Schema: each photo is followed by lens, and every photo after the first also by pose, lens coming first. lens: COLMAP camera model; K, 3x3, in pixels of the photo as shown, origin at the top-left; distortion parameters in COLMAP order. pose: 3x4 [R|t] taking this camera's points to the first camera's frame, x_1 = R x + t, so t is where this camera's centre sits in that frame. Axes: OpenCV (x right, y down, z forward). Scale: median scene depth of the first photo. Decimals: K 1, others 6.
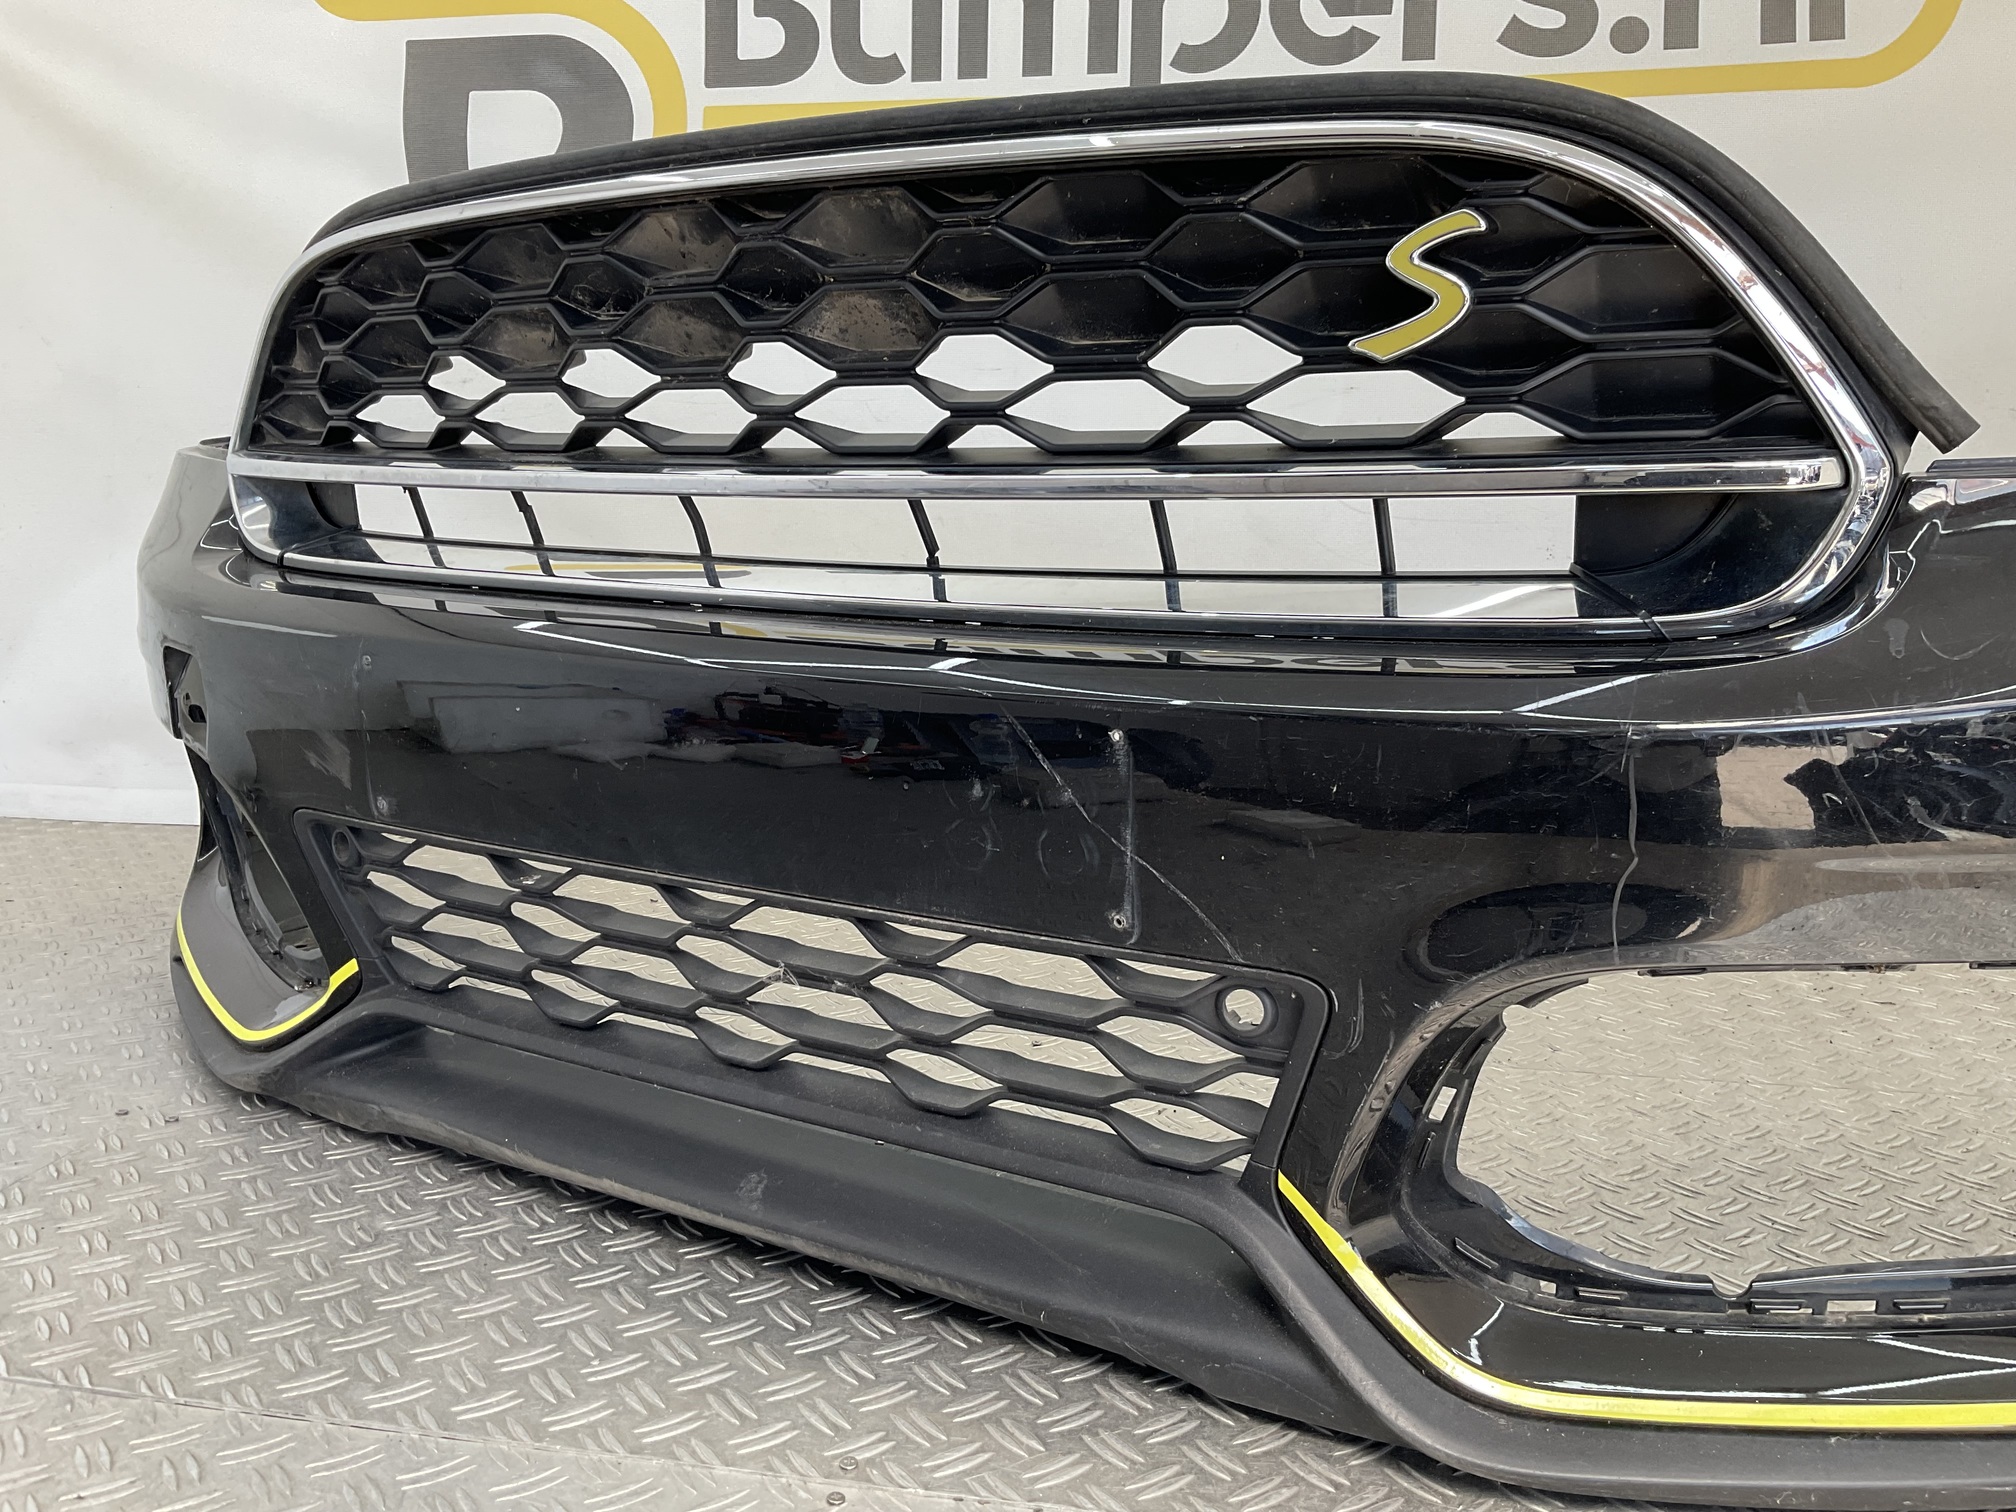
lens RADIAL K [[1671.0, 0, 1010.0], [0, 1671.0, 746.6], [0, 0, 1]] dist [0.113986, -0.231137]
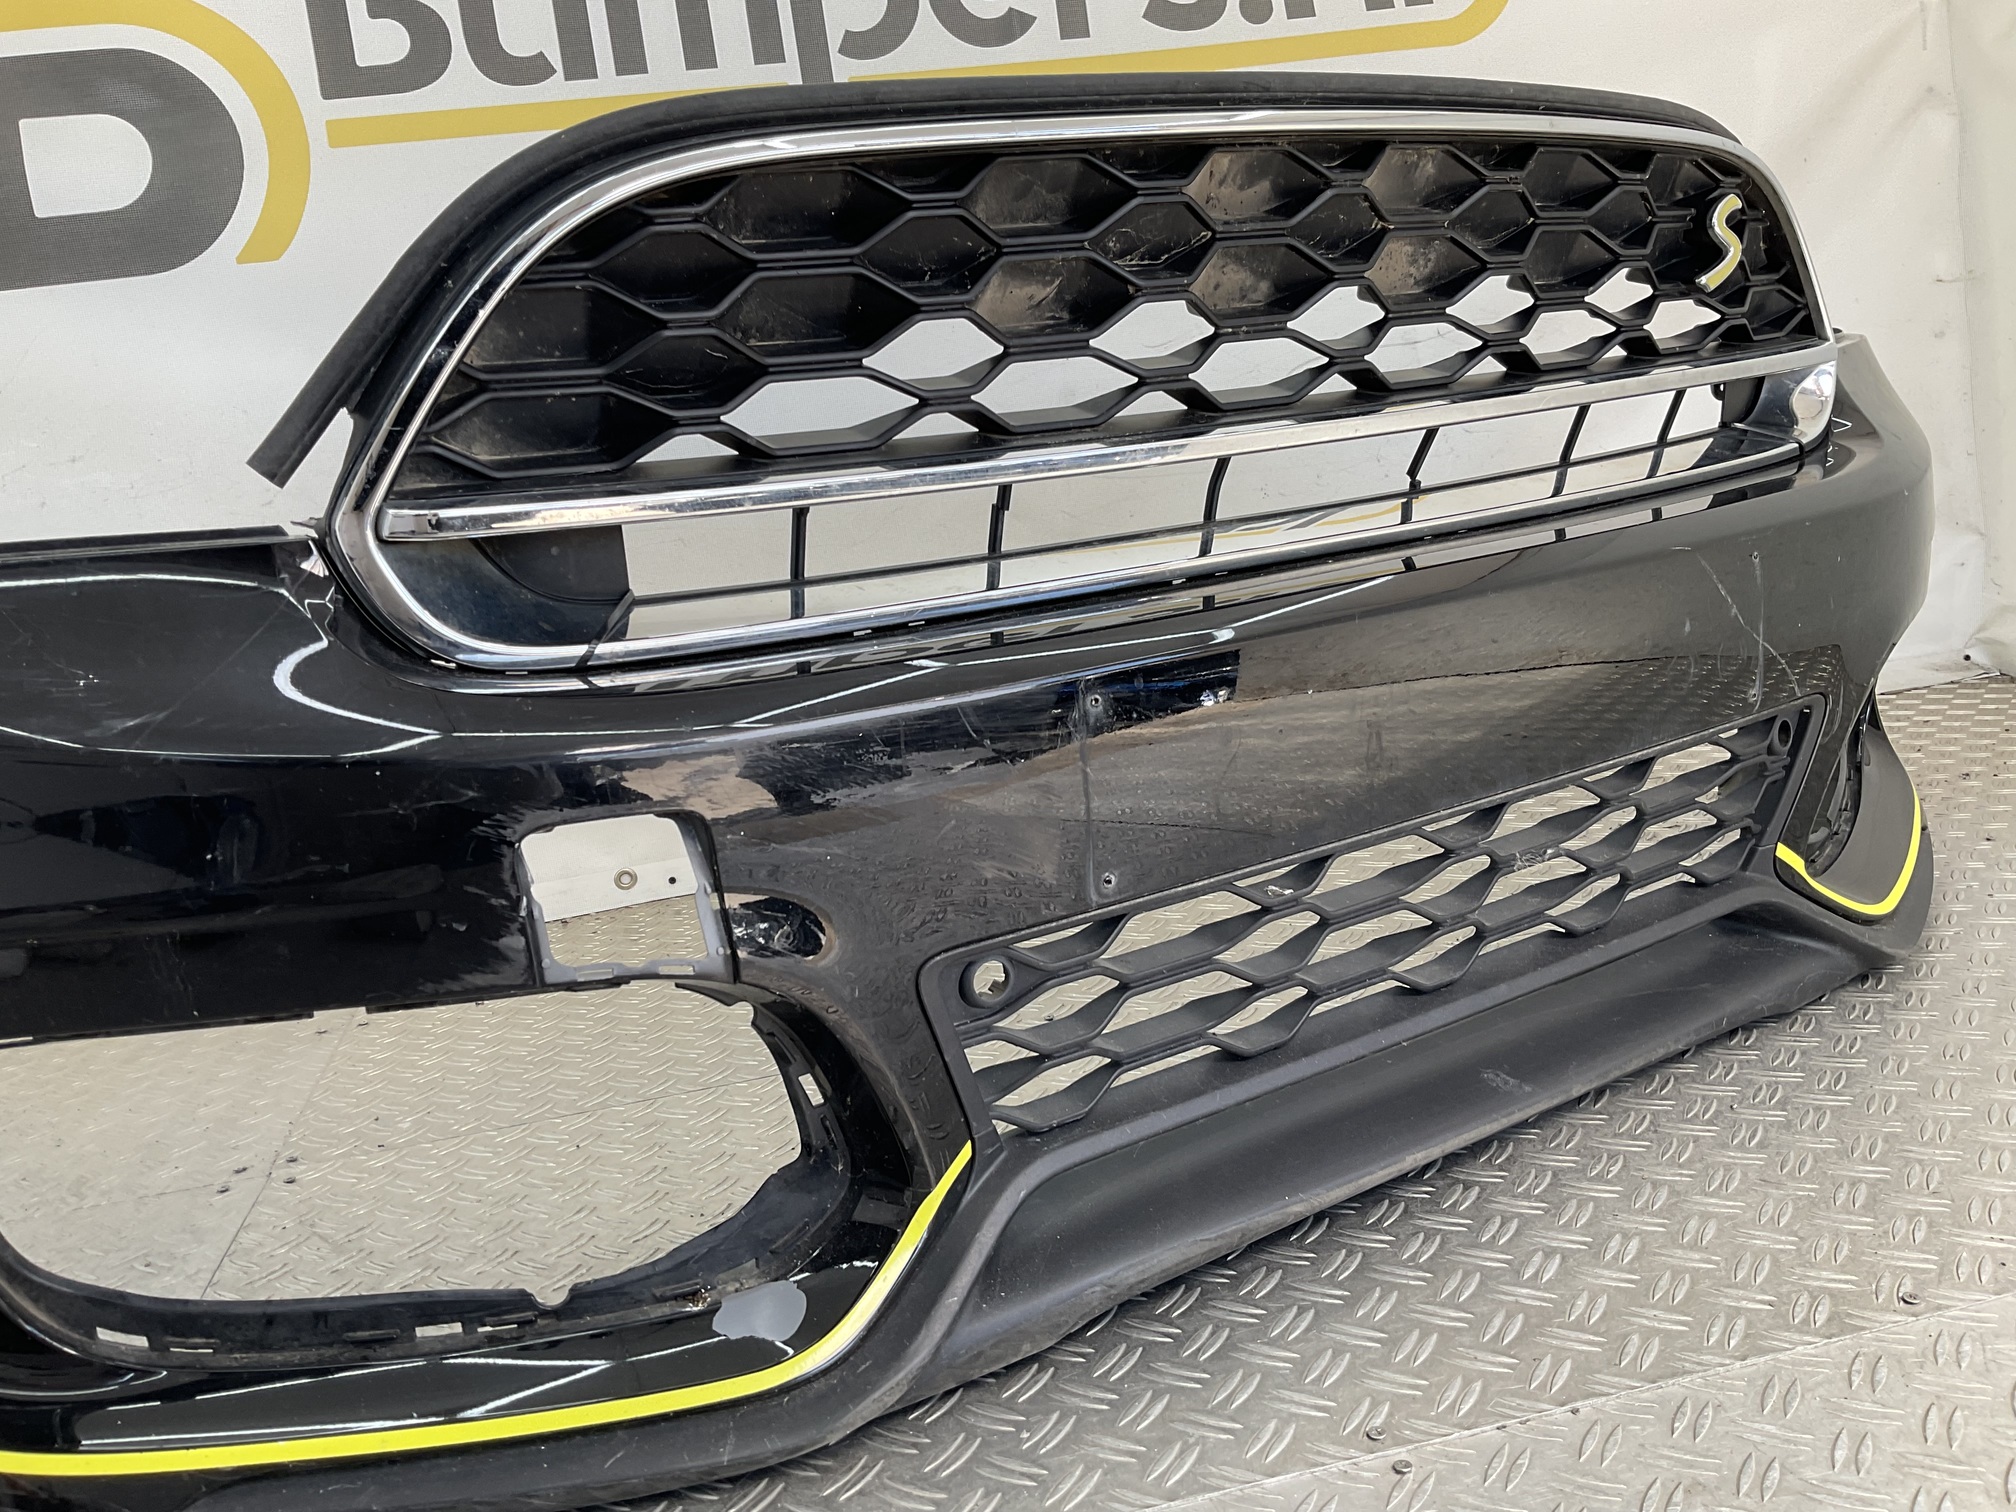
lens RADIAL K [[1671.0, 0, 1010.0], [0, 1671.0, 746.6], [0, 0, 1]] dist [0.113986, -0.231137]
pose [[0.917673, -0.183542, 0.352404, -0.493637], [0.185440, 0.982237, 0.028685, -0.031870], [-0.351409, 0.039026, 0.935408, 0.121049]]
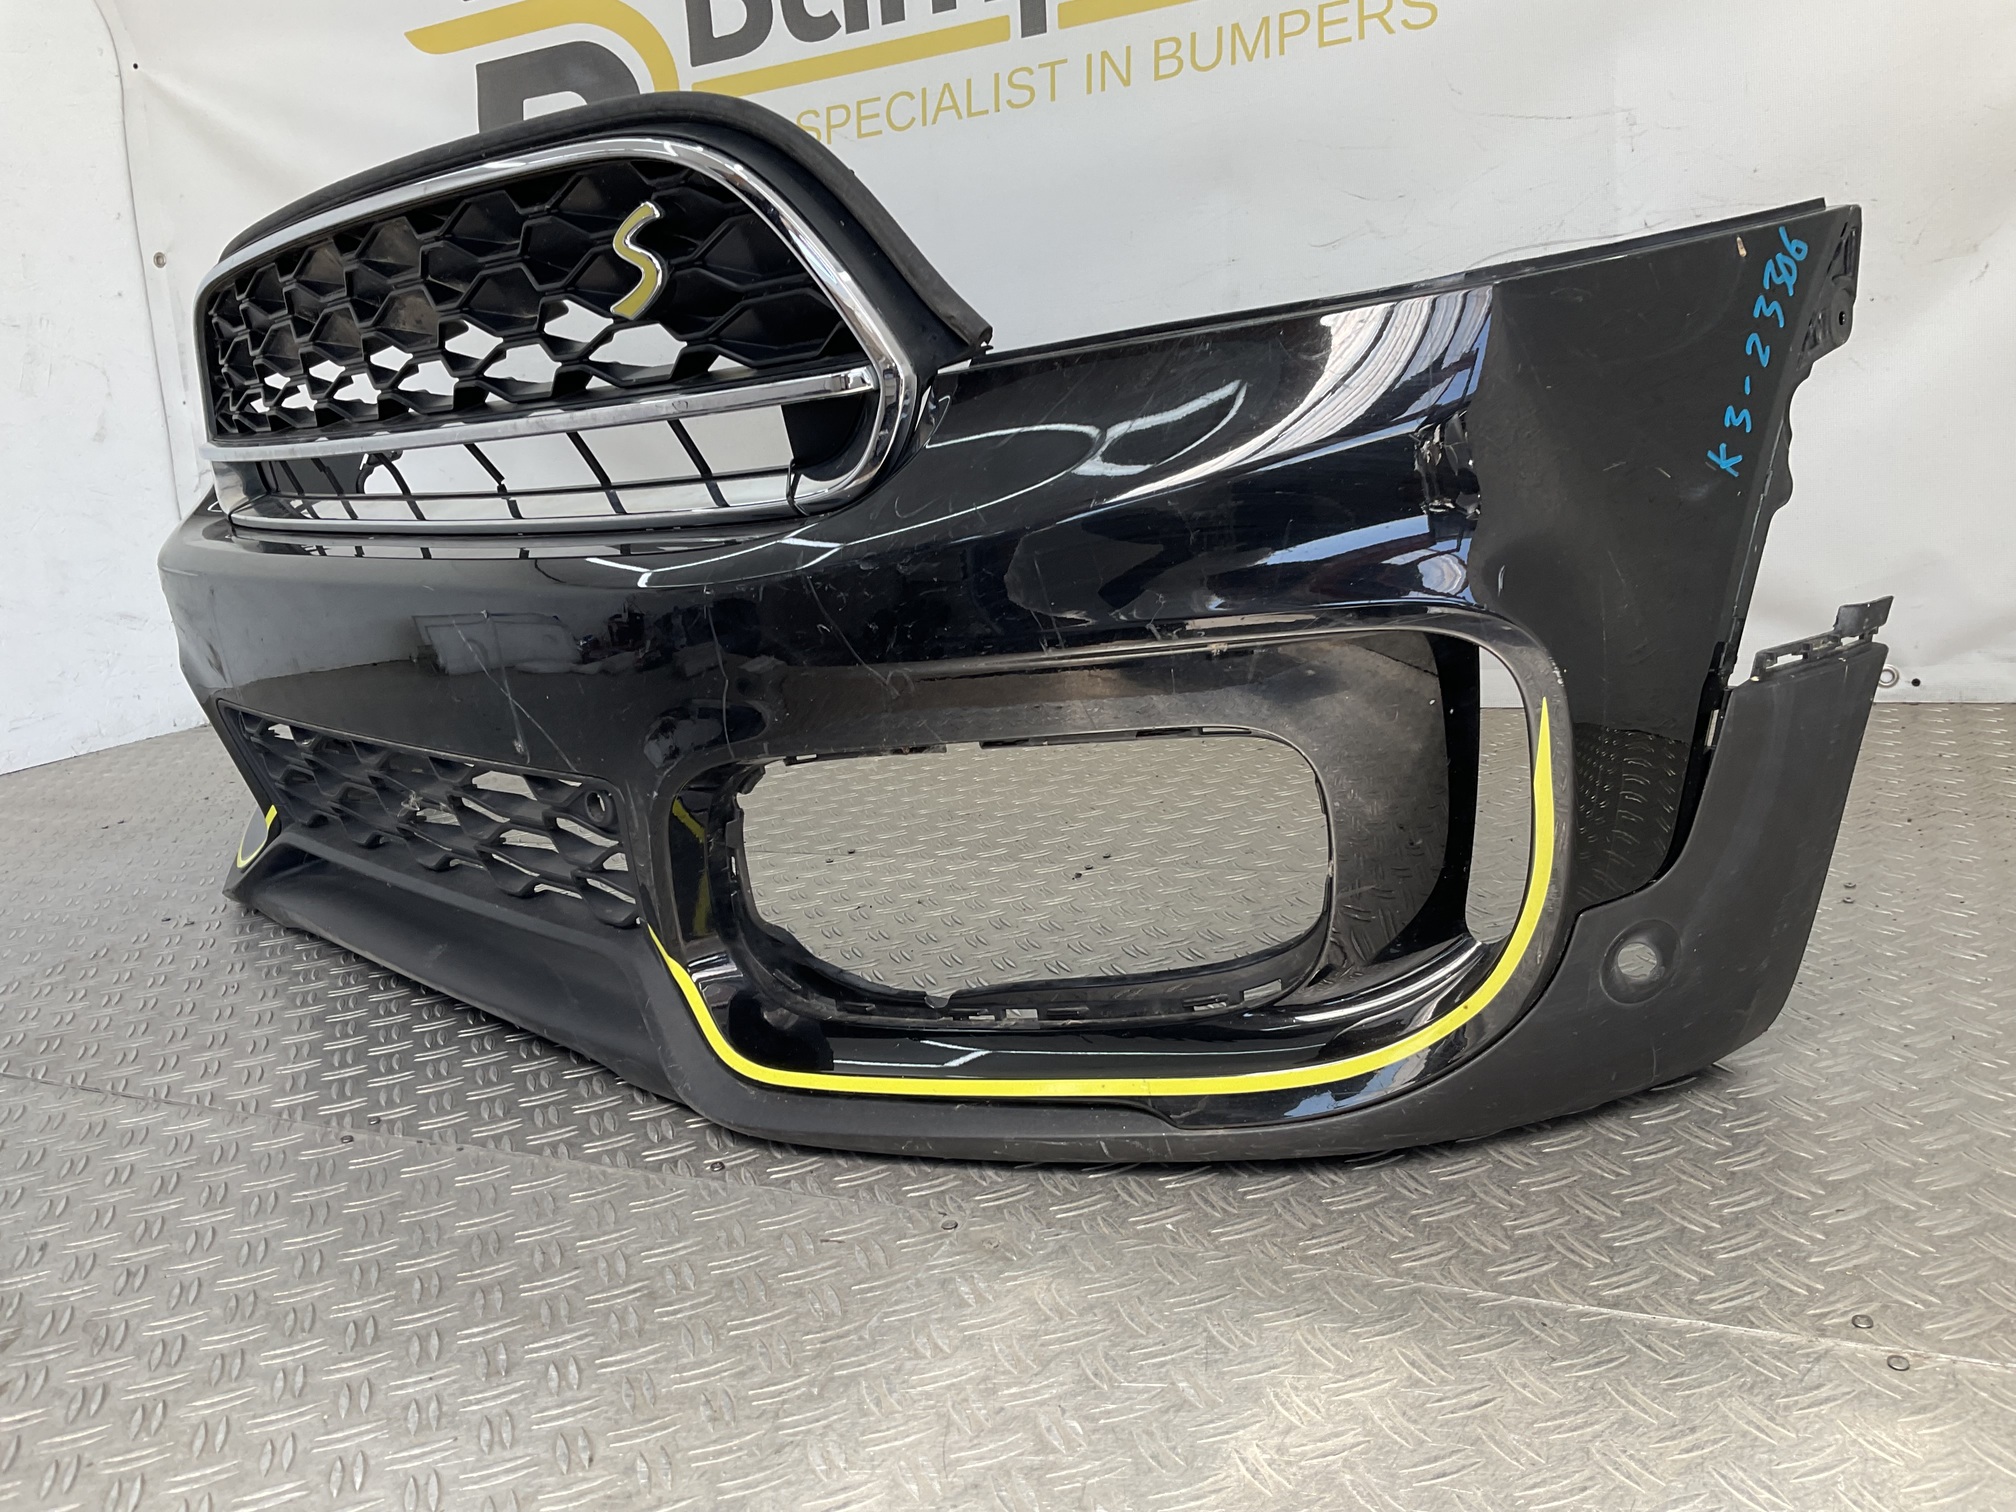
lens RADIAL K [[1671.0, 0, 1010.0], [0, 1671.0, 746.6], [0, 0, 1]] dist [0.113986, -0.231137]
pose [[0.954847, -0.045944, -0.293523, 0.769092], [0.067445, 0.995697, 0.063551, 0.038078], [0.289340, -0.080478, 0.953837, -0.190355]]
